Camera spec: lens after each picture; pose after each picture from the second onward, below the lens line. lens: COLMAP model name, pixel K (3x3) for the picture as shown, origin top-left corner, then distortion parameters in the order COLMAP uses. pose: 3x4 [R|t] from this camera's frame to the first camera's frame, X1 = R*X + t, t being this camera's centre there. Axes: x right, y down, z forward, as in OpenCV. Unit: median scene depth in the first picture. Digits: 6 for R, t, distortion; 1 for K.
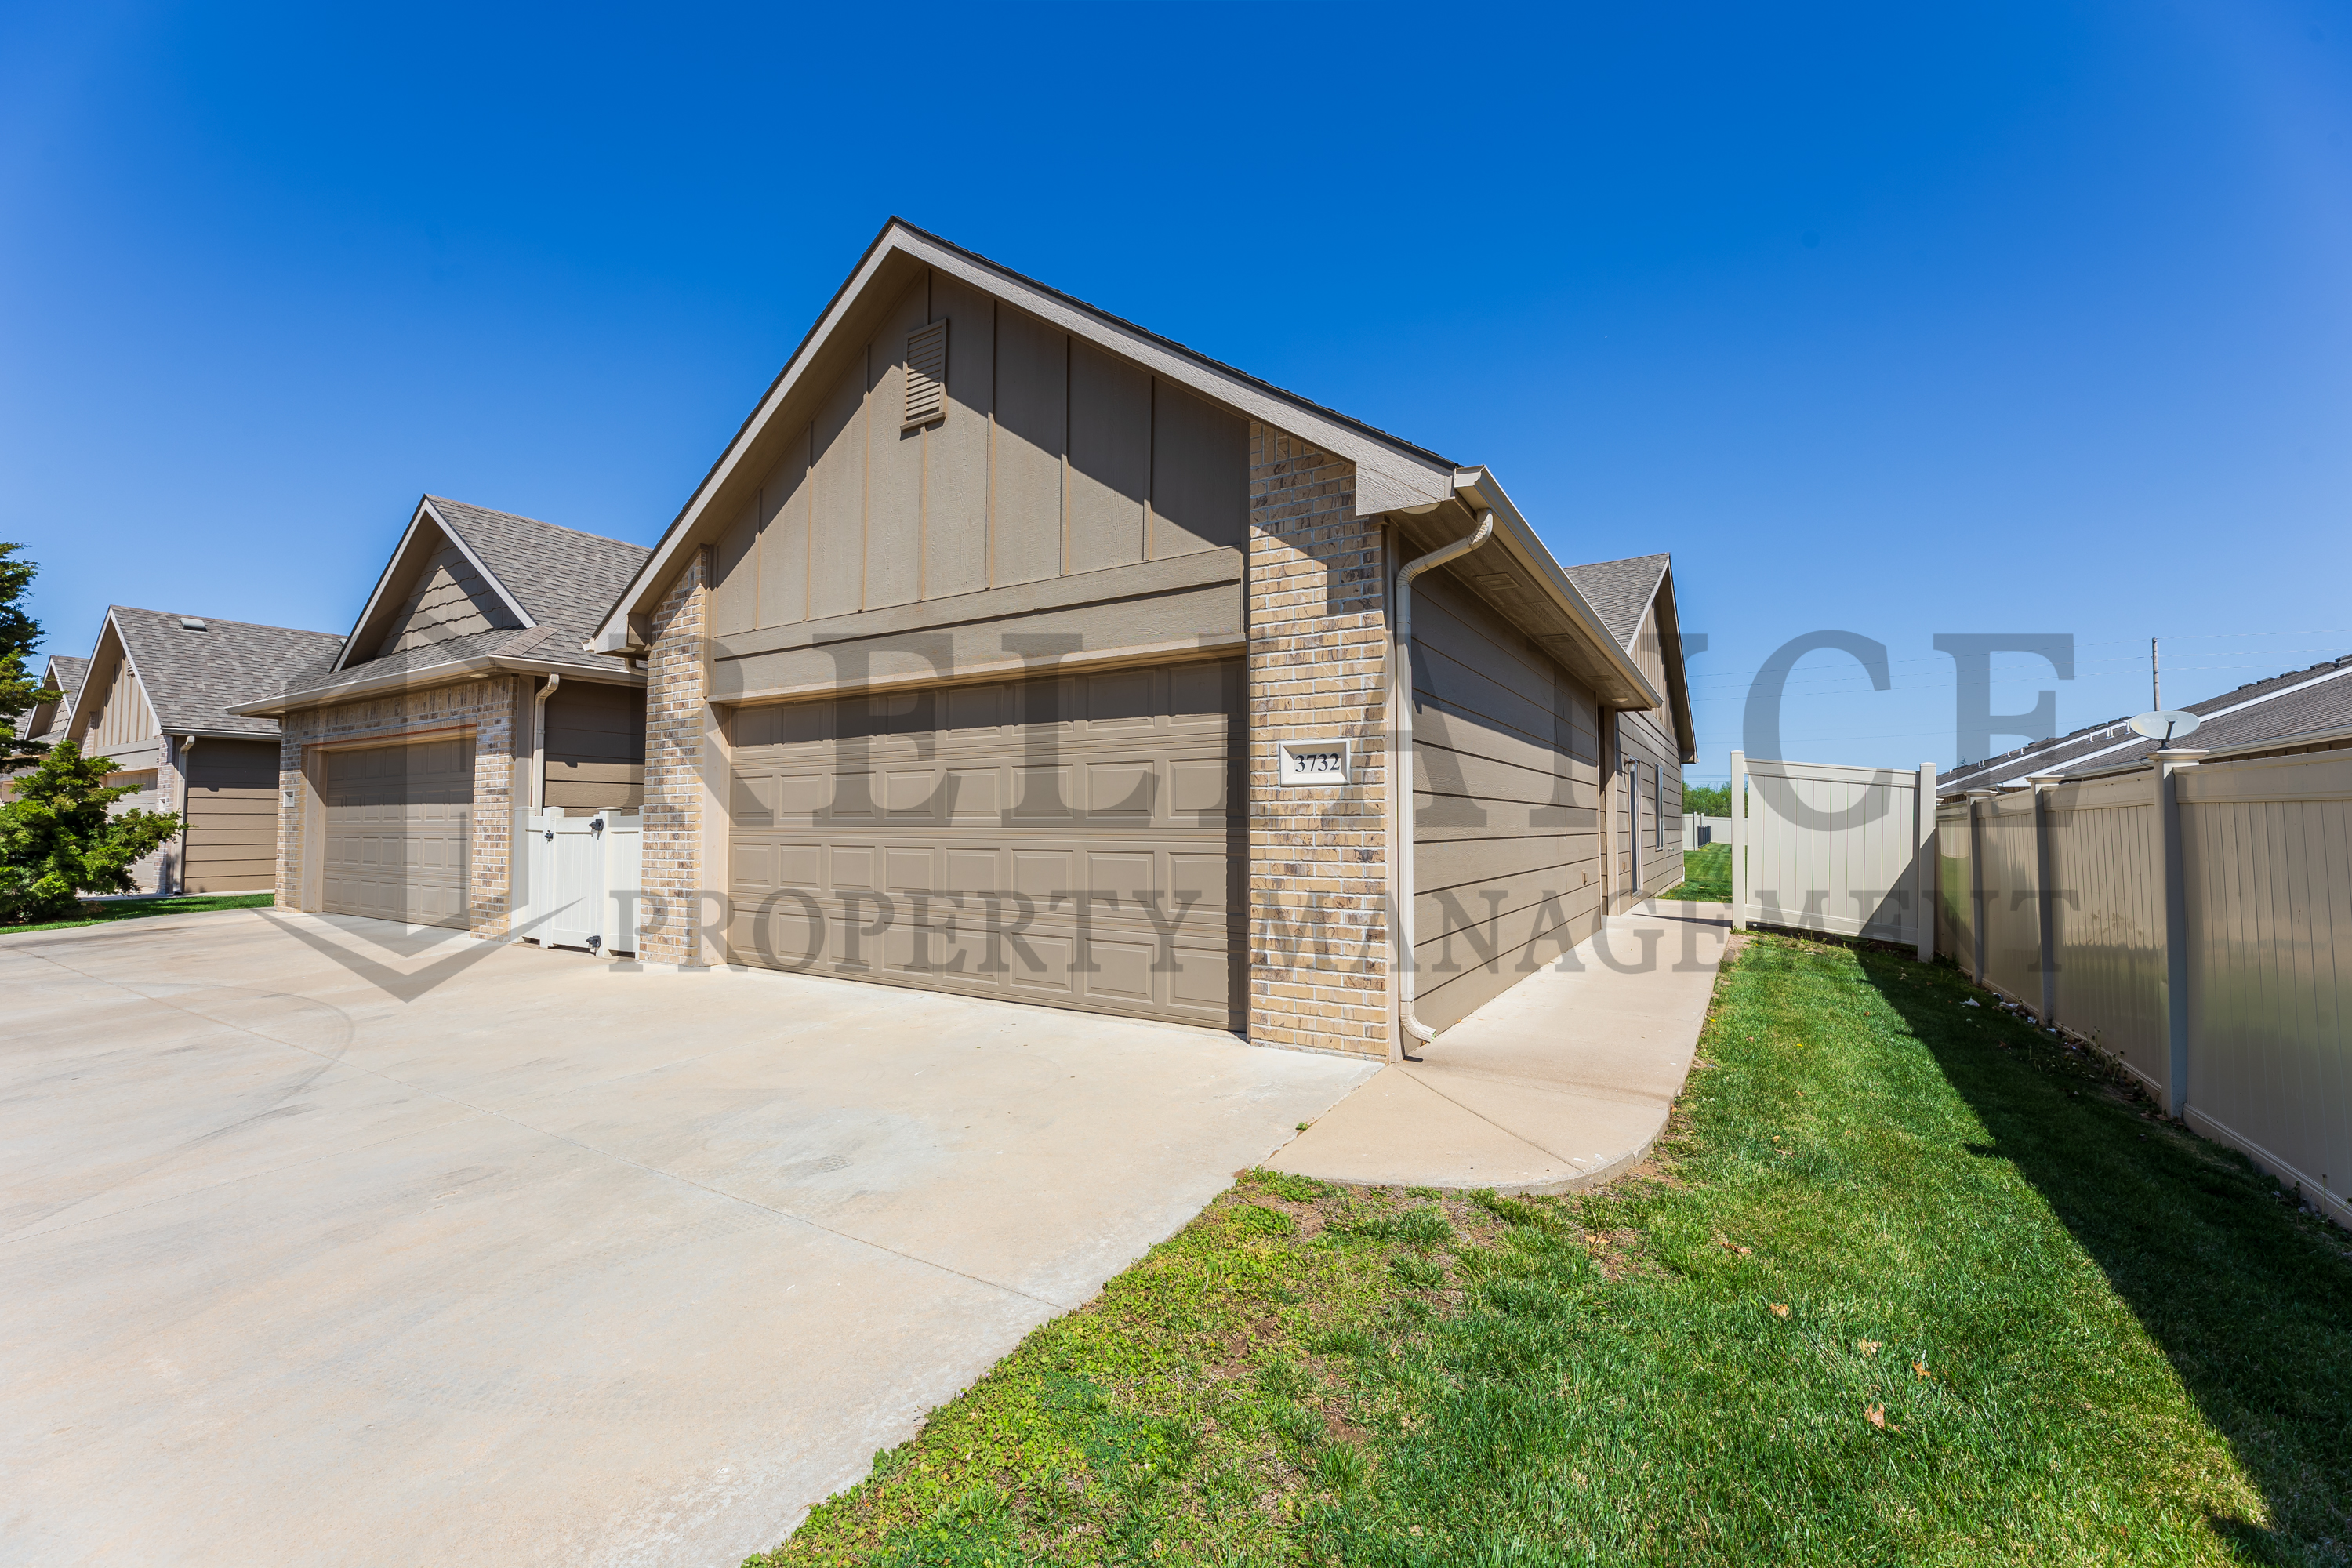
lens RADIAL K [[936.7, 0, 1176.0], [0, 936.7, 784.0], [0, 0, 1]] dist [0.000498, 0.000126]
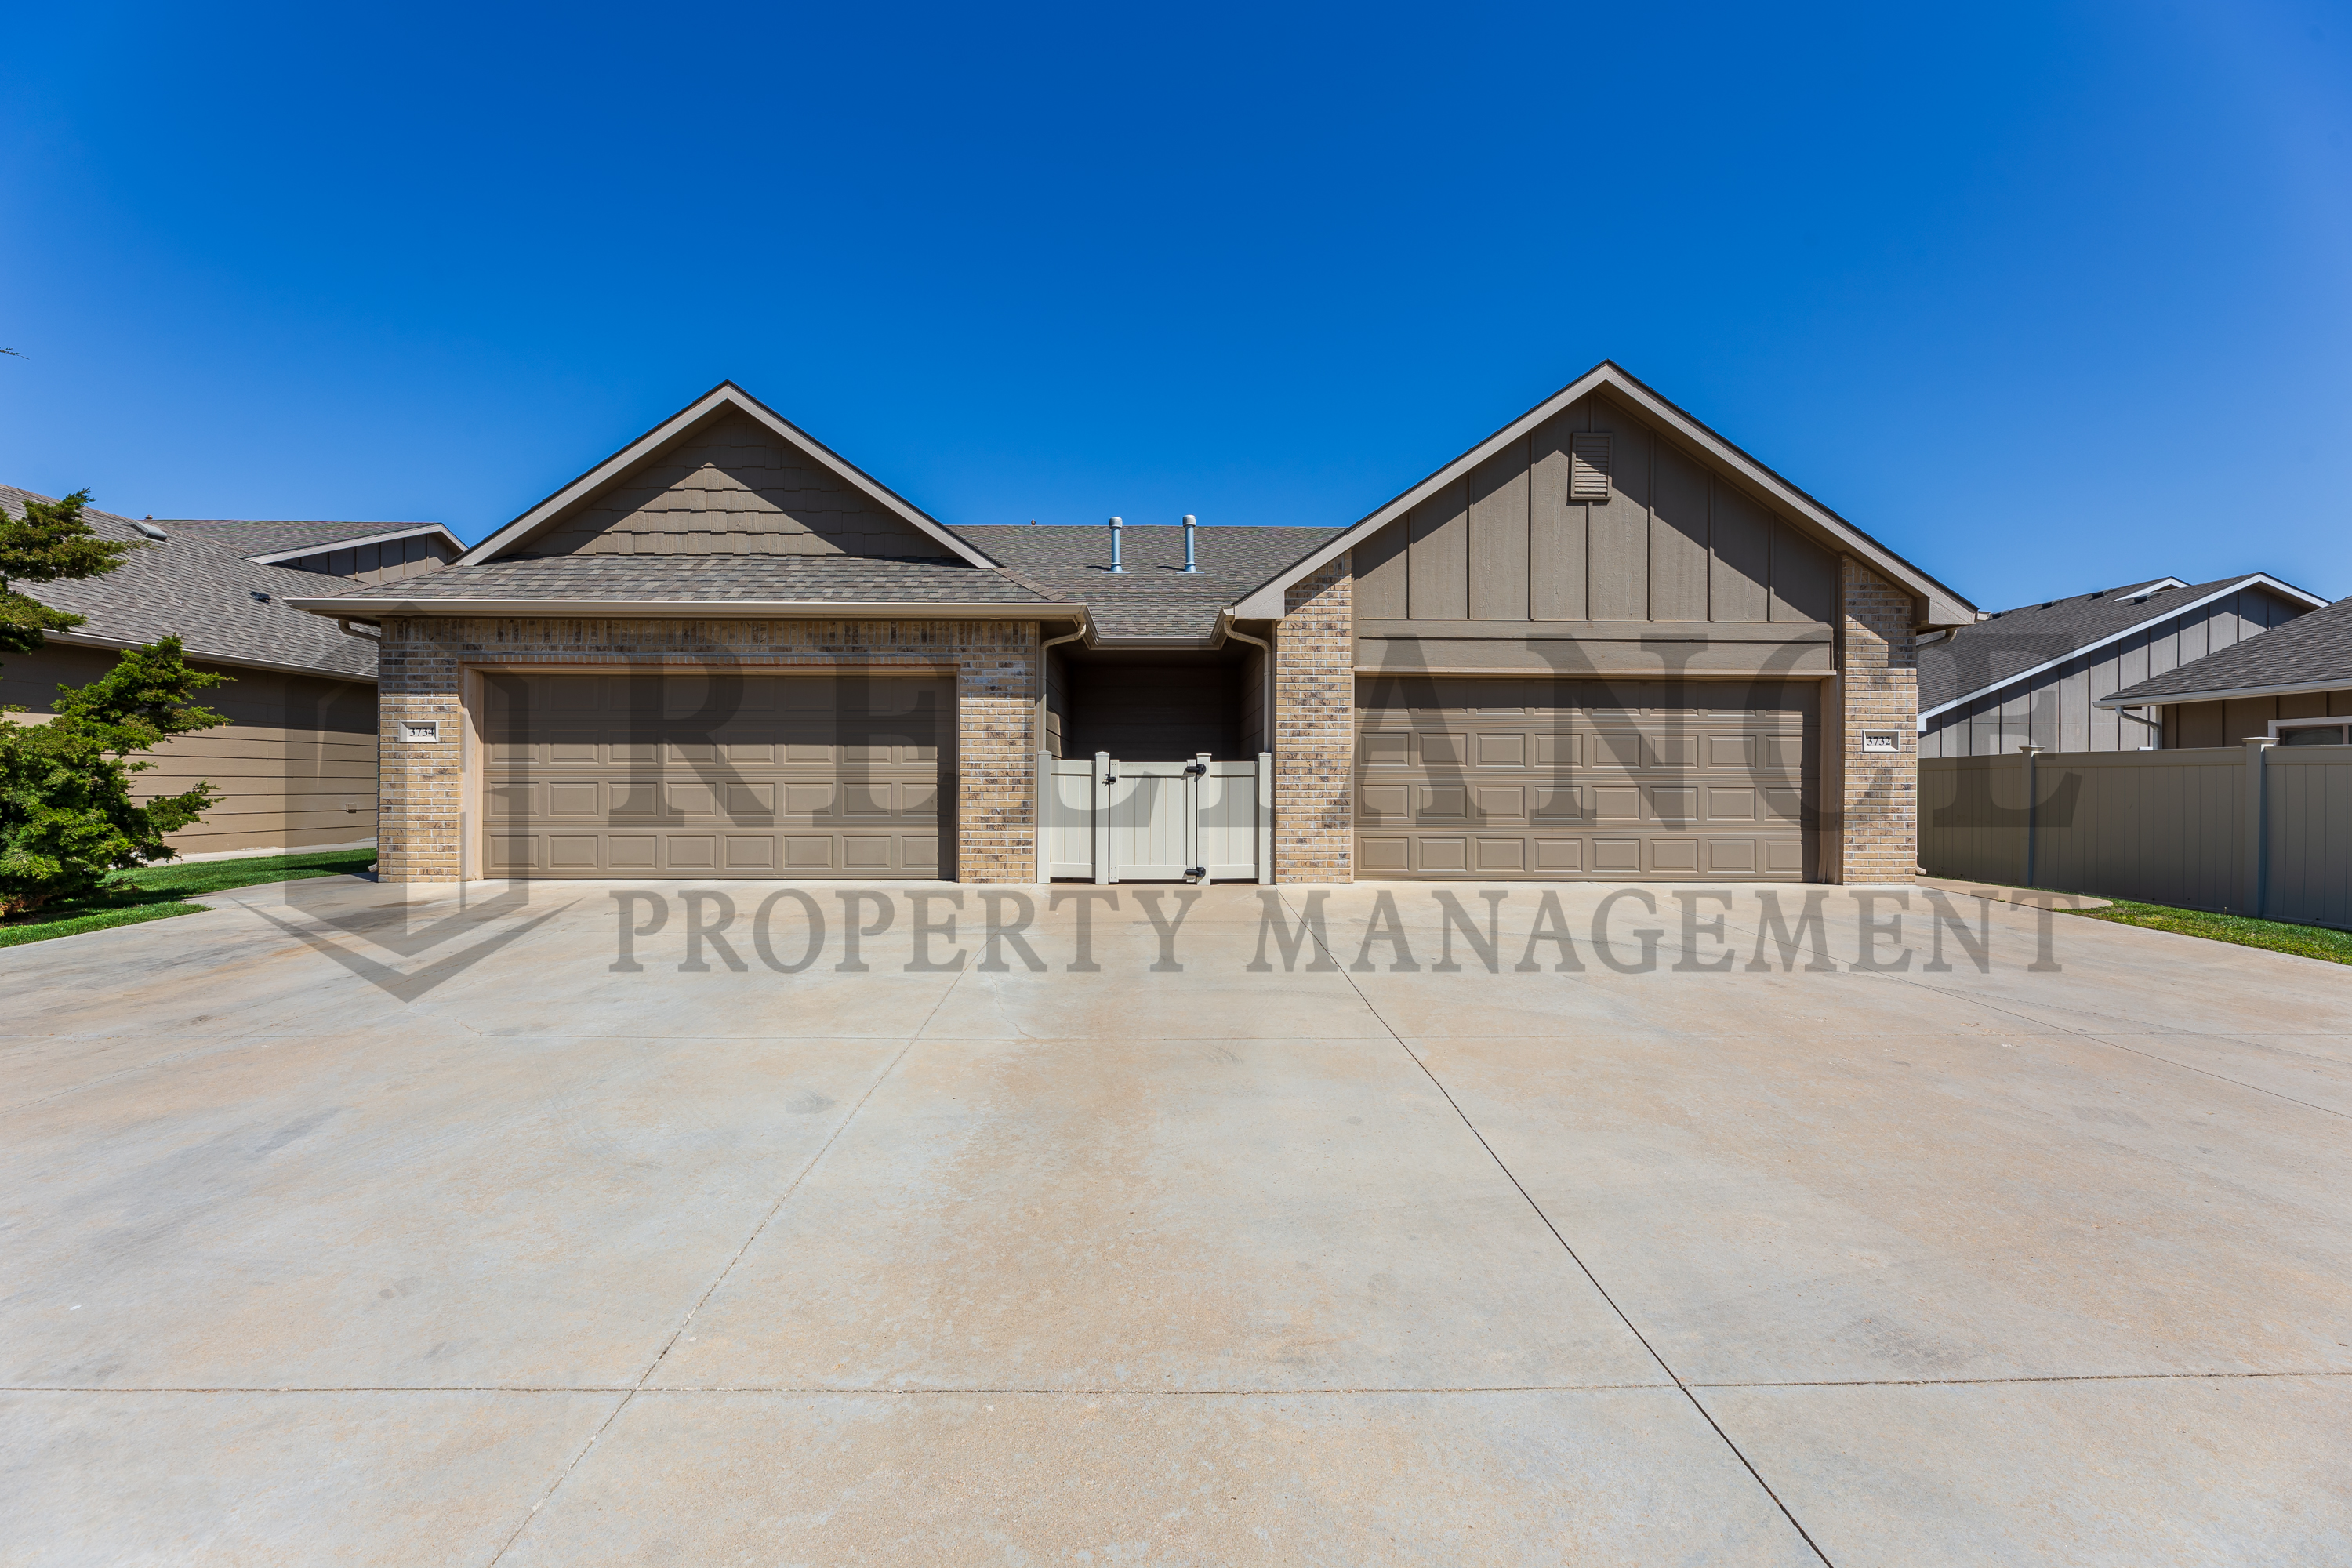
lens RADIAL K [[936.7, 0, 1176.0], [0, 936.7, 784.0], [0, 0, 1]] dist [0.000498, 0.000126]
pose [[0.842932, 0.004128, 0.538004, -1.625075], [-0.026966, 0.999038, 0.034584, 0.029868], [-0.537343, -0.043660, 0.842233, 0.089231]]
